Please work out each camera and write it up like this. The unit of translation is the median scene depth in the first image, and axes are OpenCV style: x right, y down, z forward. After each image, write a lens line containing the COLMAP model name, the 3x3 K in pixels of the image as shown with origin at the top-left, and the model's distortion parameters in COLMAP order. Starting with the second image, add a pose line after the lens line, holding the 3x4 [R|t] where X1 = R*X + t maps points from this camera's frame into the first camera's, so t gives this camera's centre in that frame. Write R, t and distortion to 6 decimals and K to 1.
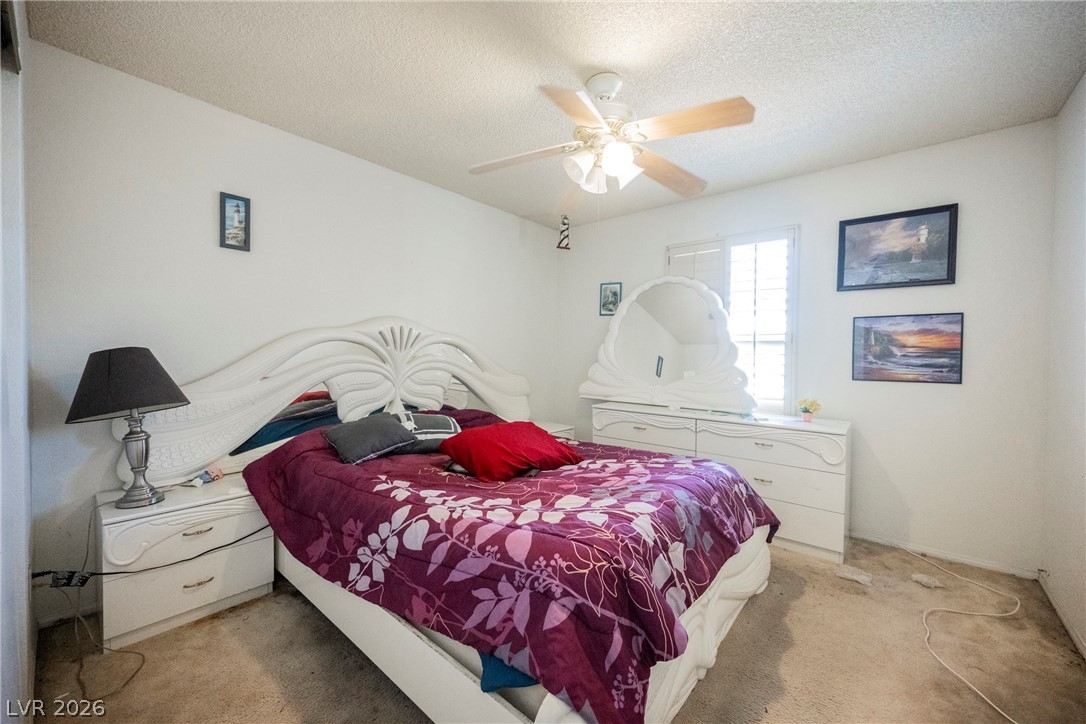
lens RADIAL K [[421.2, 0, 547.1], [0, 421.2, 360.5], [0, 0, 1]] dist [-0.001040, -0.000134]
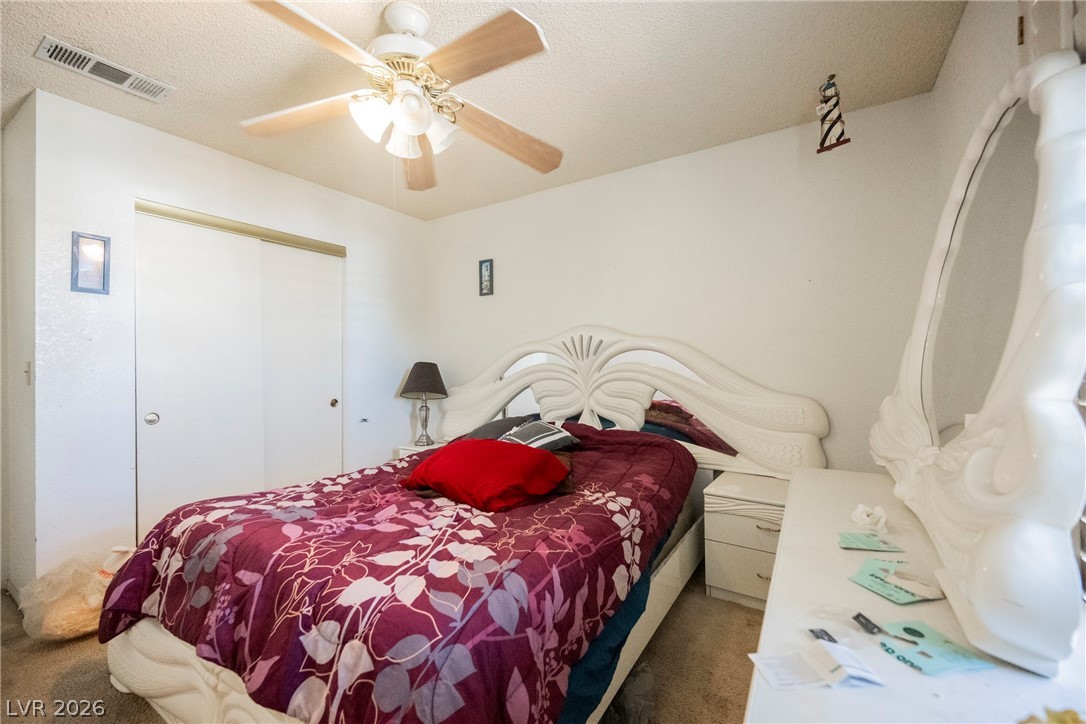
lens RADIAL K [[436.4, 0, 543.0], [0, 436.4, 362.0], [0, 0, 1]] dist [-0.000202, 0.000006]
pose [[0.142793, -0.020300, -0.989544, 0.635582], [-0.011028, 0.999695, -0.022100, 0.005474], [0.989691, 0.014068, 0.142526, 0.753988]]
